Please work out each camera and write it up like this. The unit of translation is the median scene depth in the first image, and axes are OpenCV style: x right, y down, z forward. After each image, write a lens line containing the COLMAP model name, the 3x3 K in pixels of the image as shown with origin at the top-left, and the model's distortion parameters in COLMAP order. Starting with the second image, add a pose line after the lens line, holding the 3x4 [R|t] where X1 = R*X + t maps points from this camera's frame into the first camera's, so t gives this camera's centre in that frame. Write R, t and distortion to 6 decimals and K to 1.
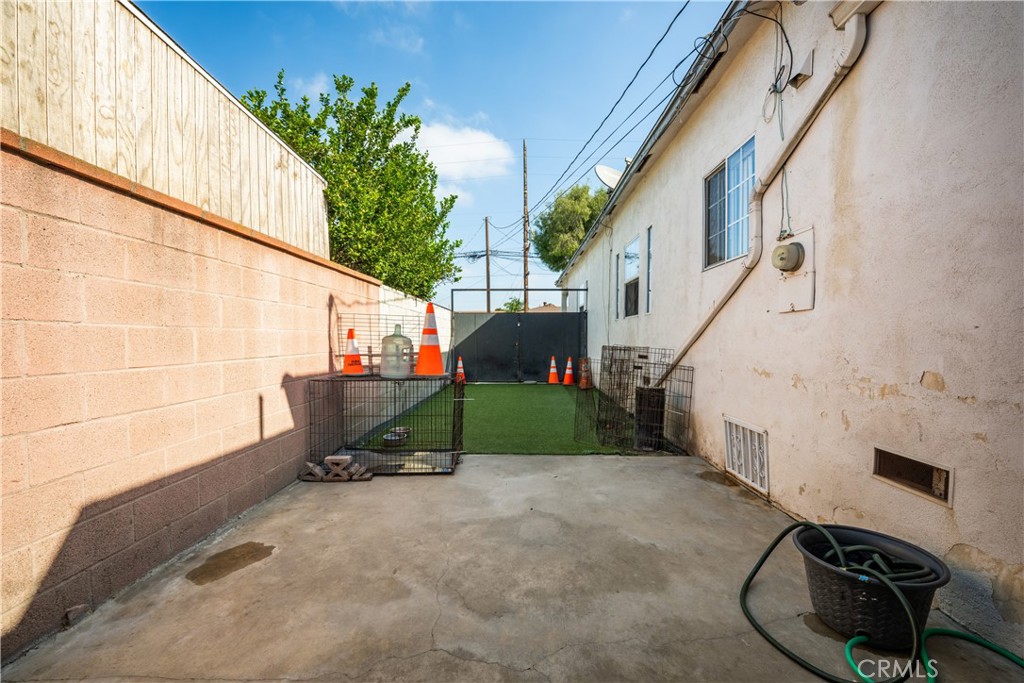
lens RADIAL K [[410.8, 0, 511.8], [0, 410.8, 349.0], [0, 0, 1]] dist [-0.026014, 0.002425]
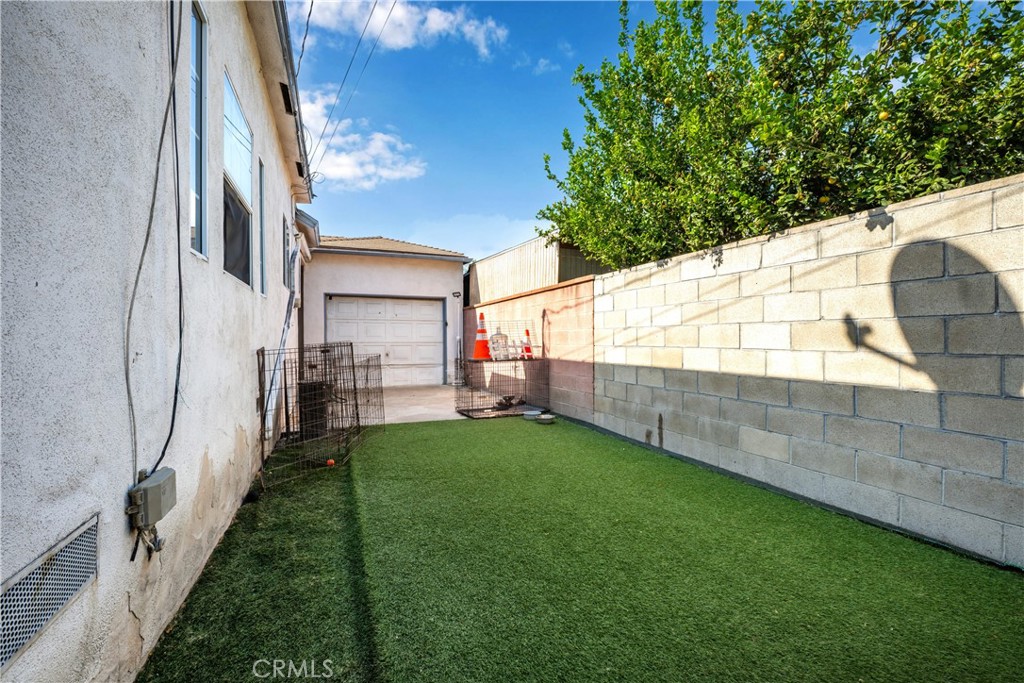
lens RADIAL K [[411.6, 0, 506.0], [0, 411.6, 339.6], [0, 0, 1]] dist [-0.000841, 0.000023]
pose [[-0.914236, 0.003160, -0.405170, 0.564118], [-0.007253, 0.999682, 0.024162, -0.081281], [0.405117, 0.025029, -0.913922, 3.894065]]
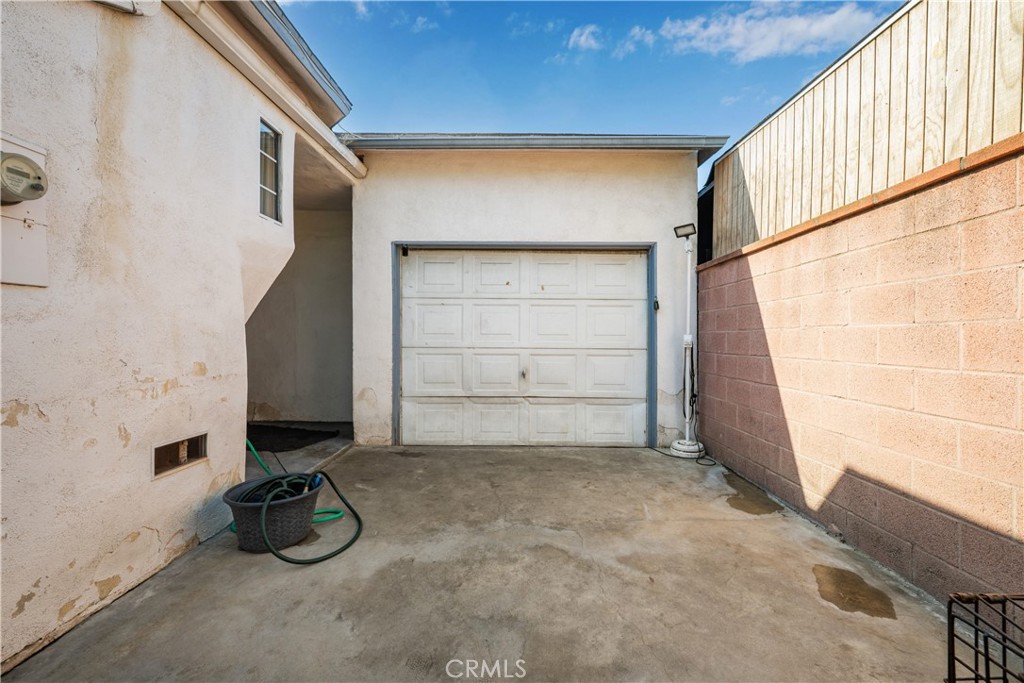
lens RADIAL K [[422.9, 0, 526.6], [0, 422.9, 339.7], [0, 0, 1]] dist [-0.000600, 0.000083]
pose [[-0.999591, -0.001866, -0.028528, 0.030274], [-0.002687, 0.999583, 0.028756, -0.037642], [0.028462, 0.028821, -0.999179, 1.621504]]
